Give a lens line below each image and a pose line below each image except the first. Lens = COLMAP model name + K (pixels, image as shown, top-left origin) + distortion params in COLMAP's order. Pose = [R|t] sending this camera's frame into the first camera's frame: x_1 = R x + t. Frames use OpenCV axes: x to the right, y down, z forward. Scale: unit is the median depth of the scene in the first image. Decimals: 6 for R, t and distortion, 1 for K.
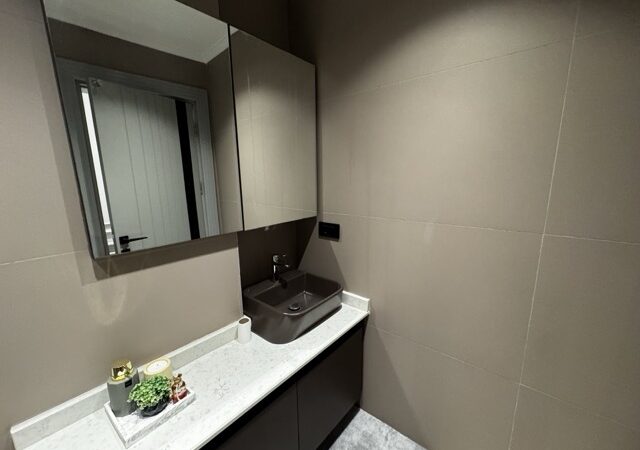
lens RADIAL K [[254.1, 0, 320.0], [0, 254.1, 225.0], [0, 0, 1]] dist [-0.000496, 0.000151]
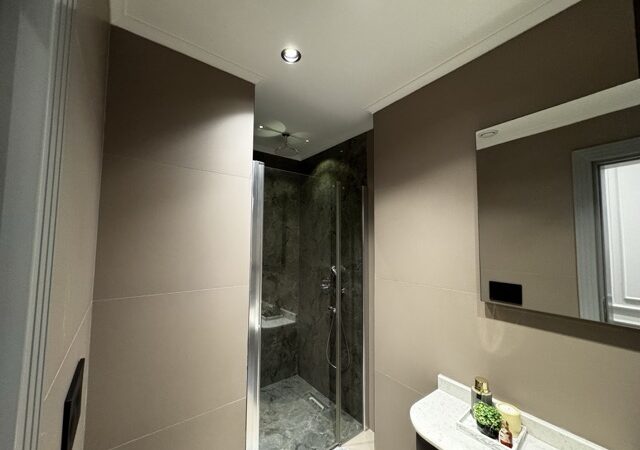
lens RADIAL K [[254.1, 0, 320.0], [0, 254.1, 225.0], [0, 0, 1]] dist [-0.000496, 0.000151]
pose [[-0.208159, -0.056549, -0.976459, 0.775788], [-0.189107, 0.981817, -0.016546, -0.100714], [0.959640, 0.181211, -0.215068, 0.279070]]
